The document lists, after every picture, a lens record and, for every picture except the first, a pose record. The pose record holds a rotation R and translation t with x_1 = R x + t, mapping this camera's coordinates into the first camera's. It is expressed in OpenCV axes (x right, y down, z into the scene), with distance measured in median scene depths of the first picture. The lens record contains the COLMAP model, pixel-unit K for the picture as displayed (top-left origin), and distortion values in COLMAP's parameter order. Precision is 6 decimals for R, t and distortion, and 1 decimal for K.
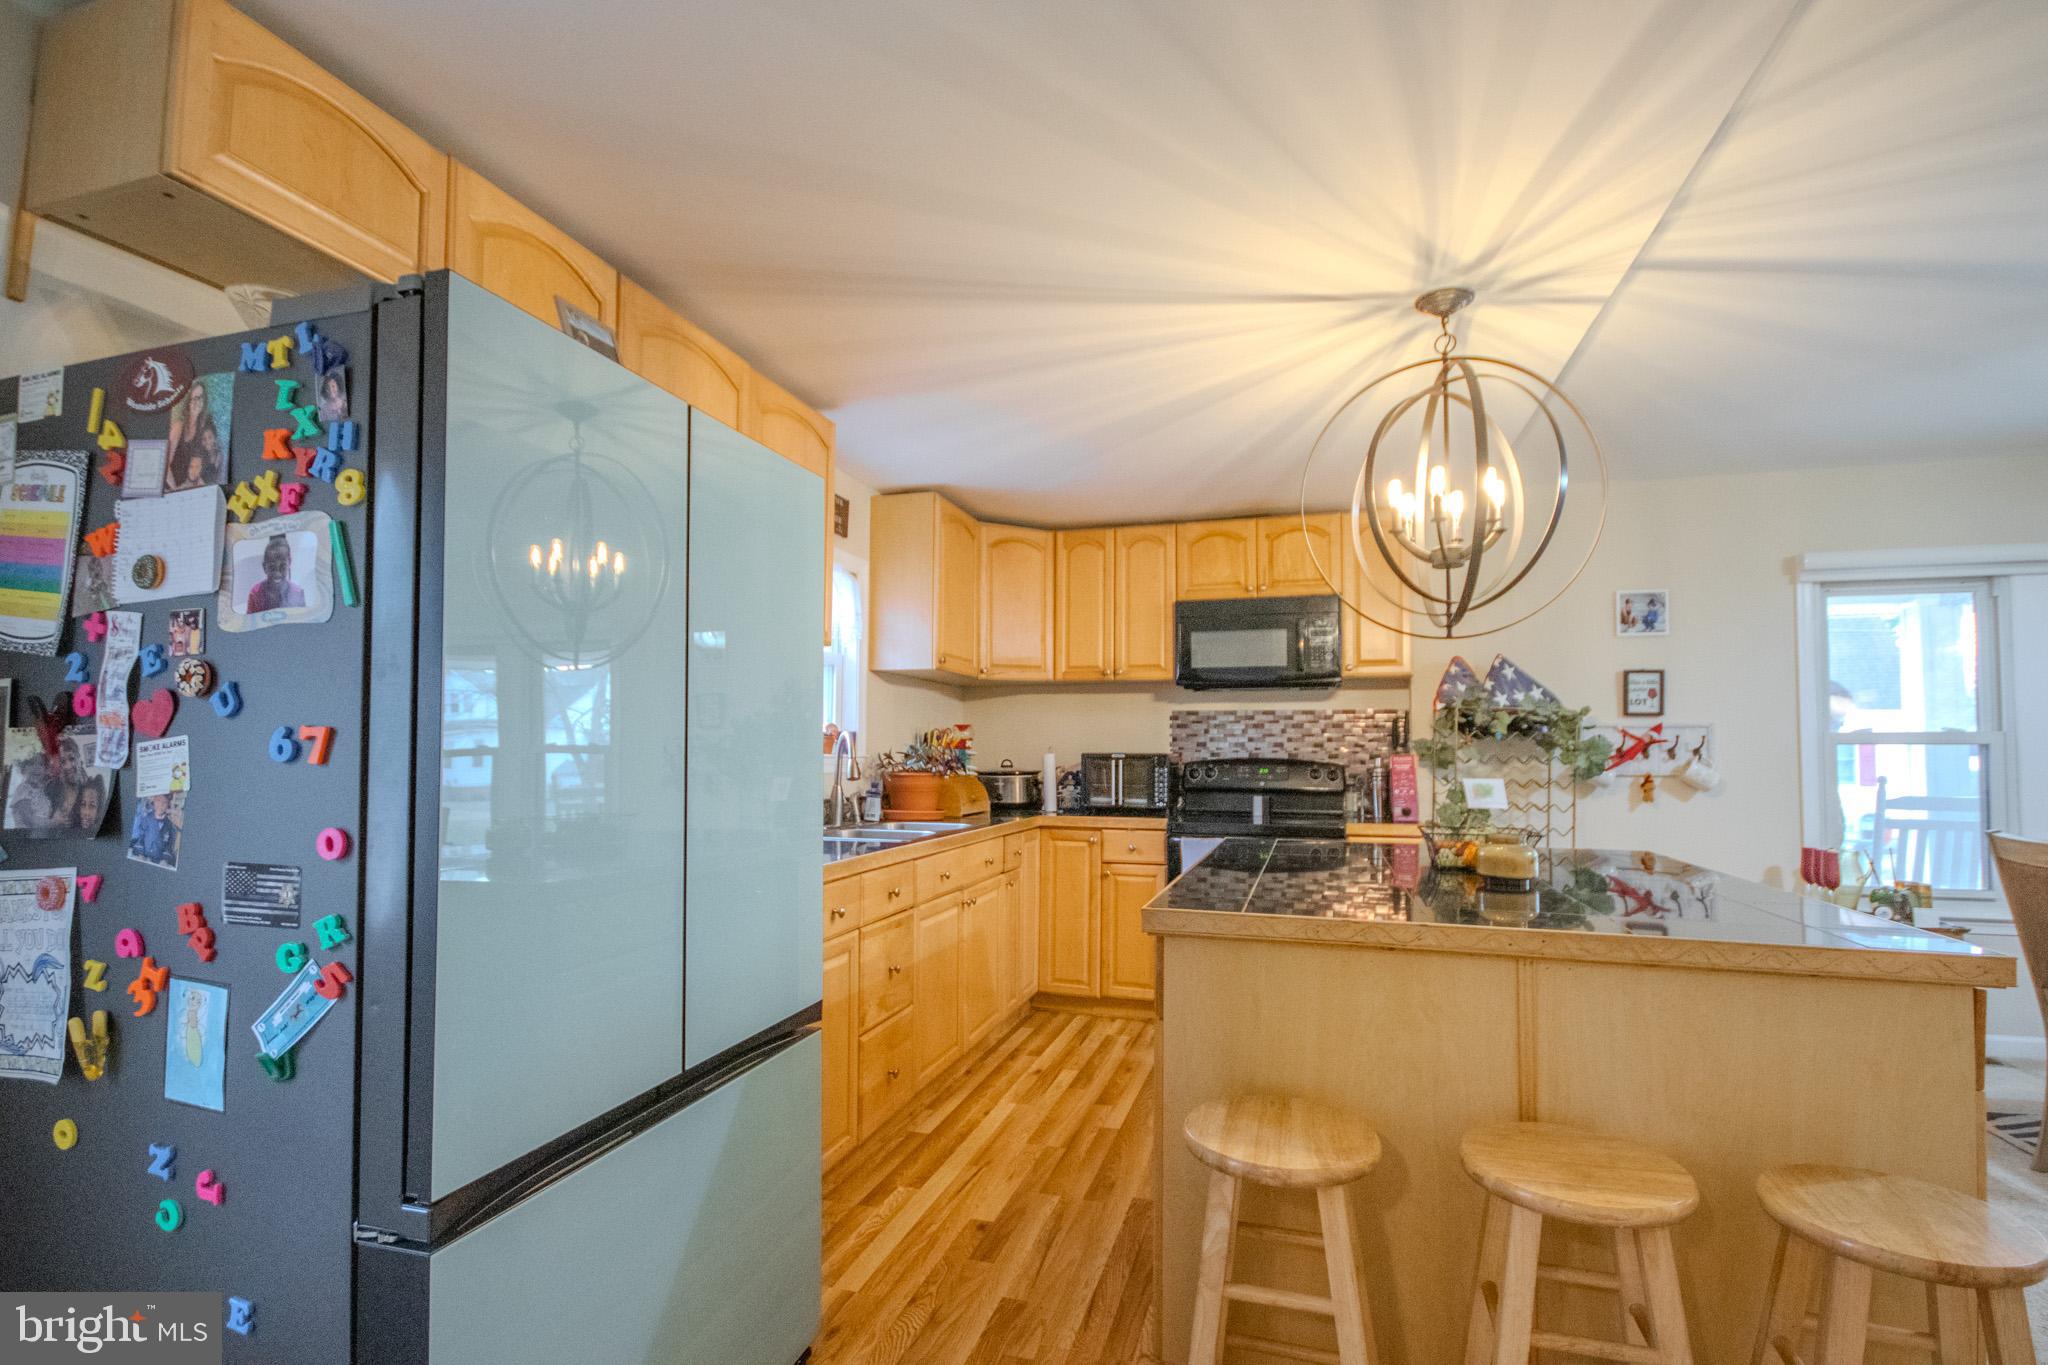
lens RADIAL K [[952.4, 0, 1035.9], [0, 952.4, 697.2], [0, 0, 1]] dist [0.009017, -0.008236]
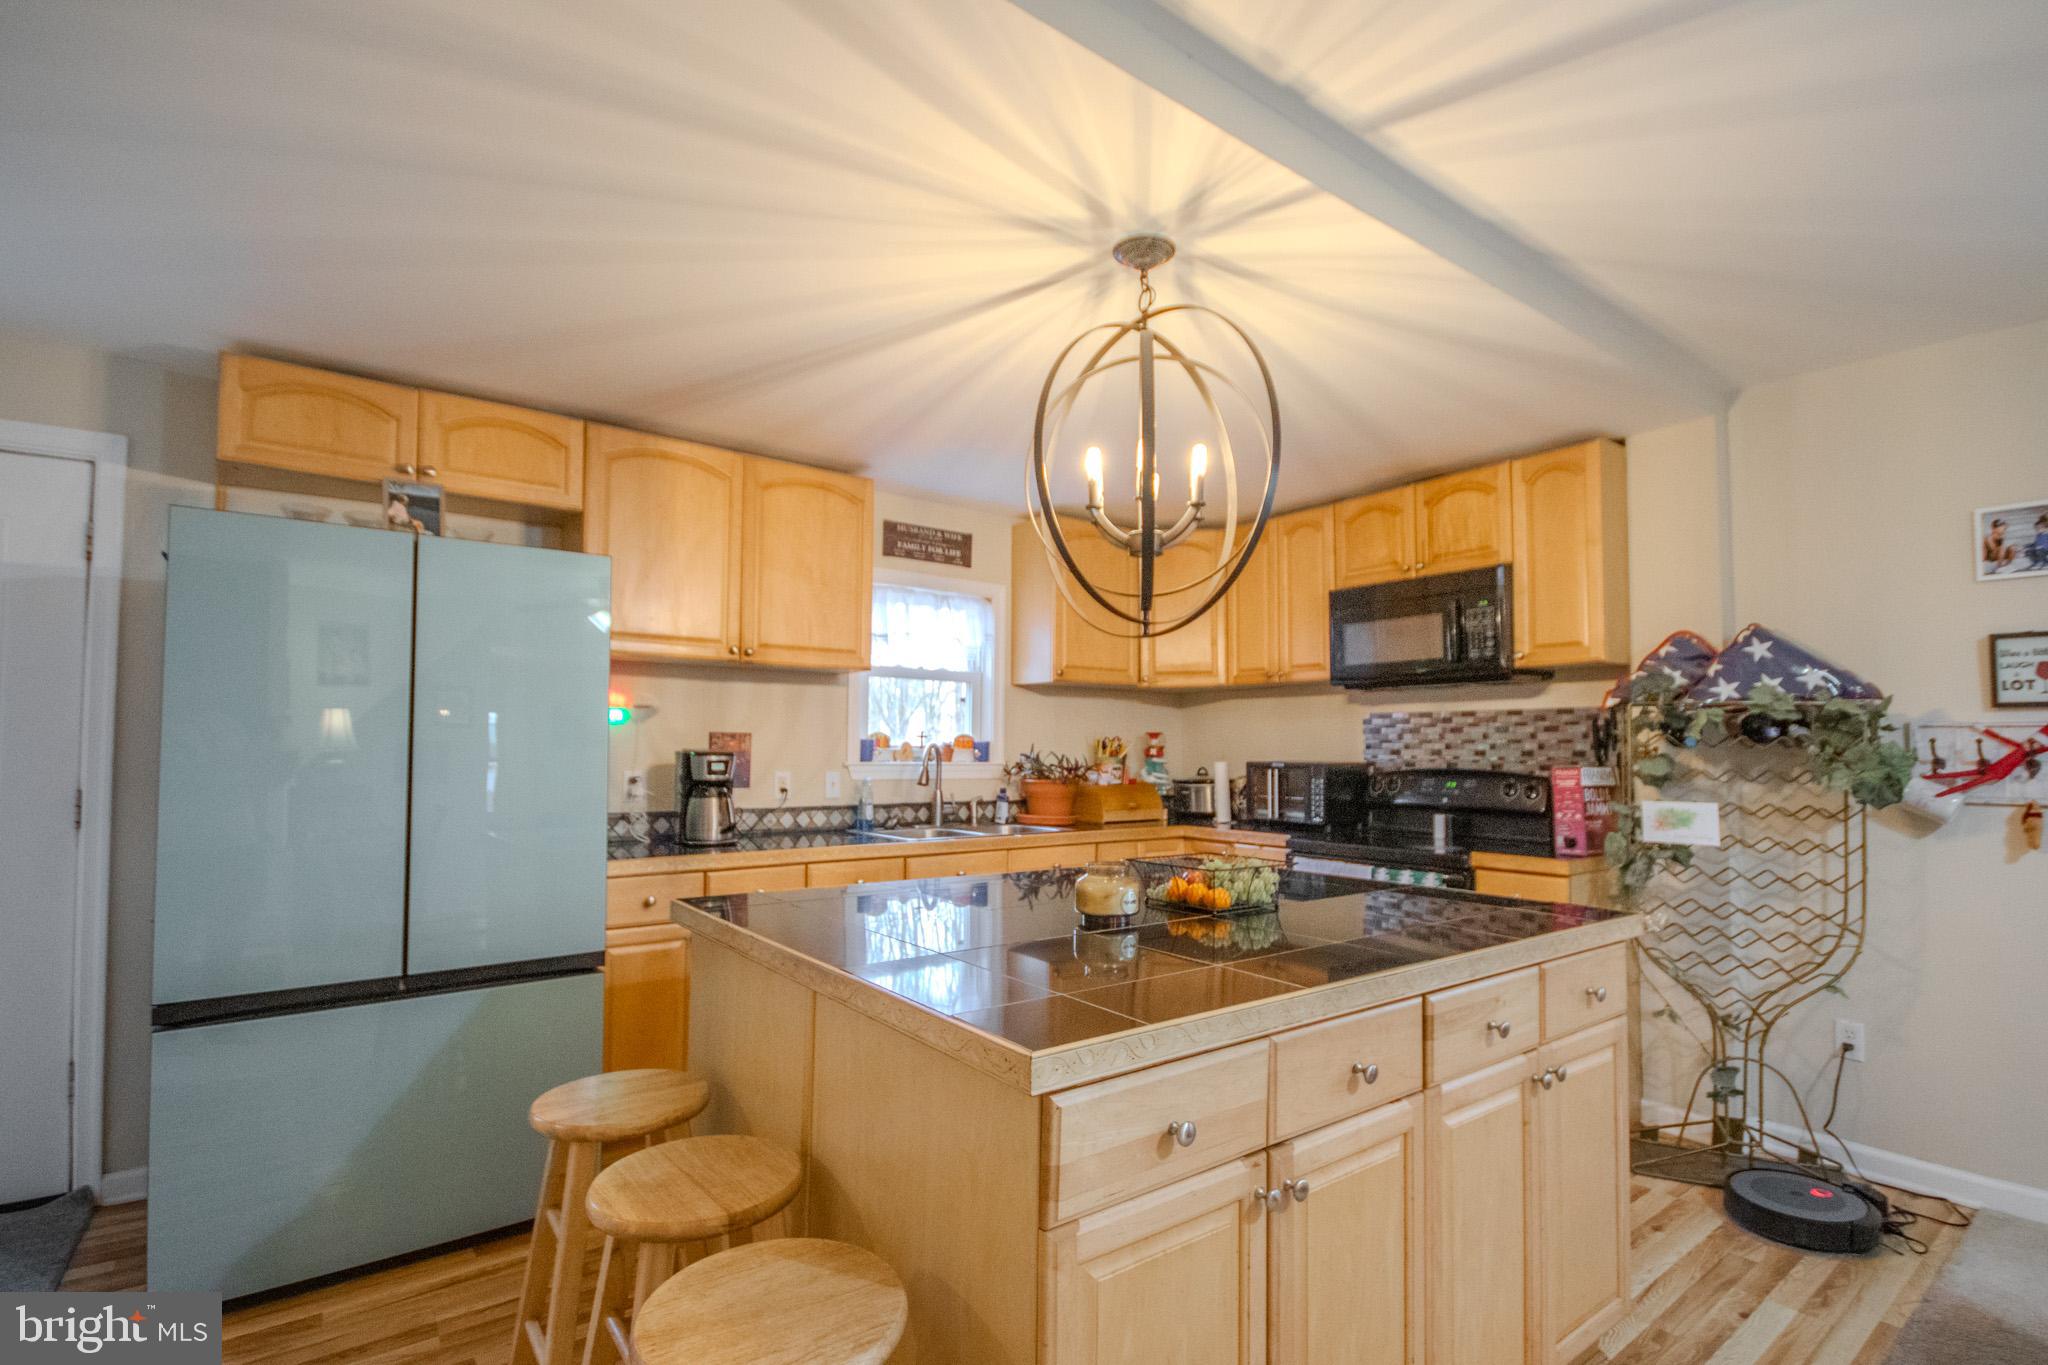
lens RADIAL K [[952.4, 0, 1038.1], [0, 952.4, 700.8], [0, 0, 1]] dist [0.009017, -0.008236]
pose [[0.806285, -0.031017, -0.590713, 0.453544], [0.031919, 0.999451, -0.008912, 0.000533], [0.590665, -0.011669, 0.806832, 0.123223]]
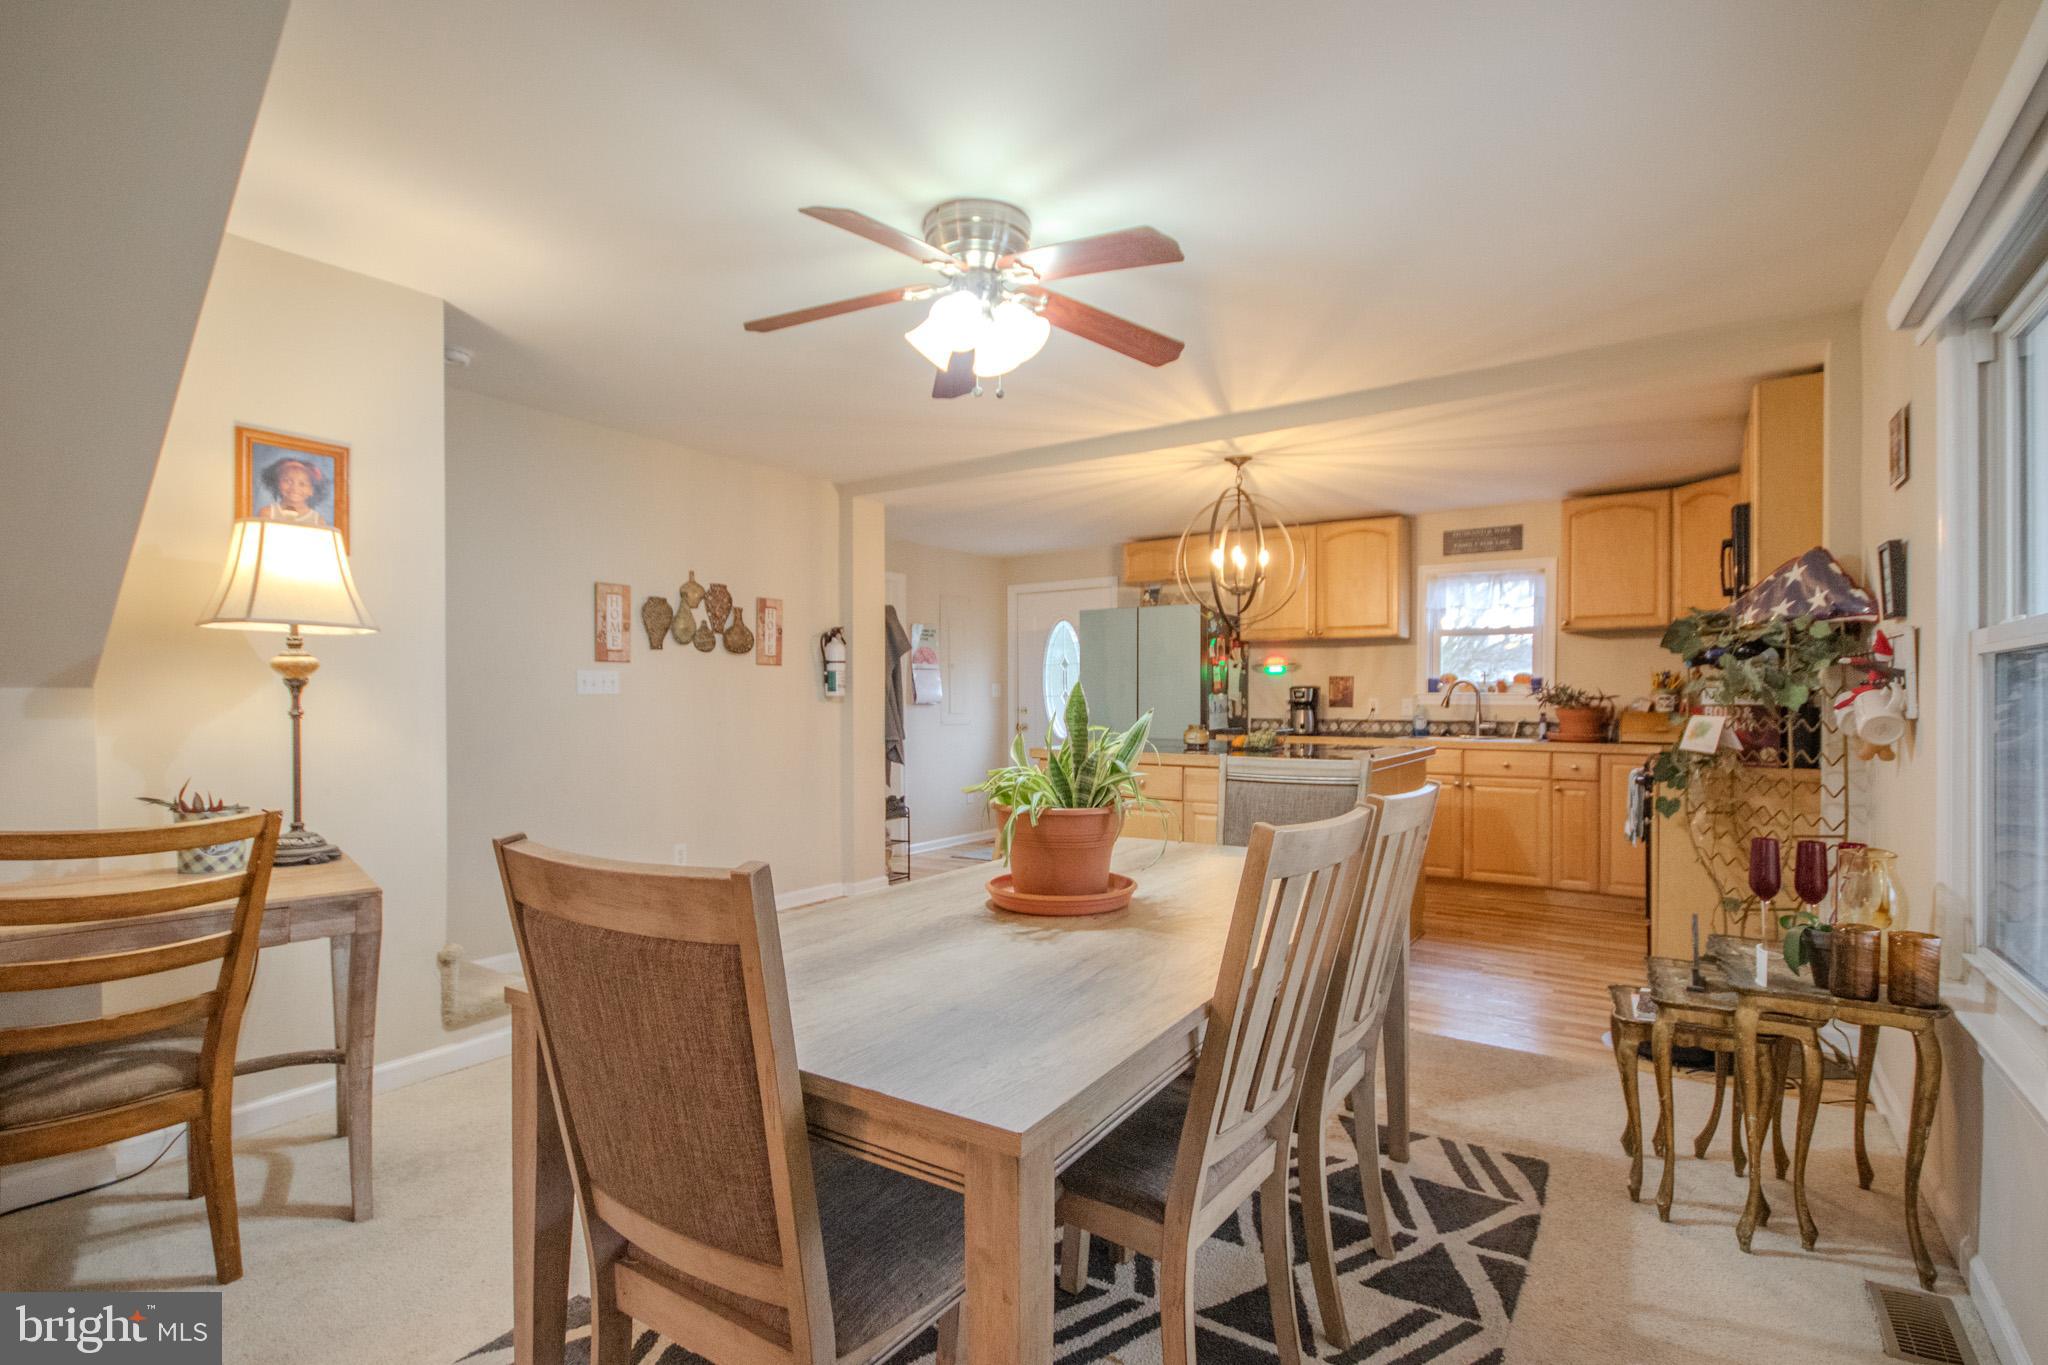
lens RADIAL K [[952.4, 0, 1040.3], [0, 952.4, 700.4], [0, 0, 1]] dist [0.009017, -0.008236]
pose [[-0.292210, -0.000839, -0.956354, 1.279046], [0.051545, 0.998532, -0.016625, 0.049121], [0.954964, -0.054153, -0.291738, 0.612422]]
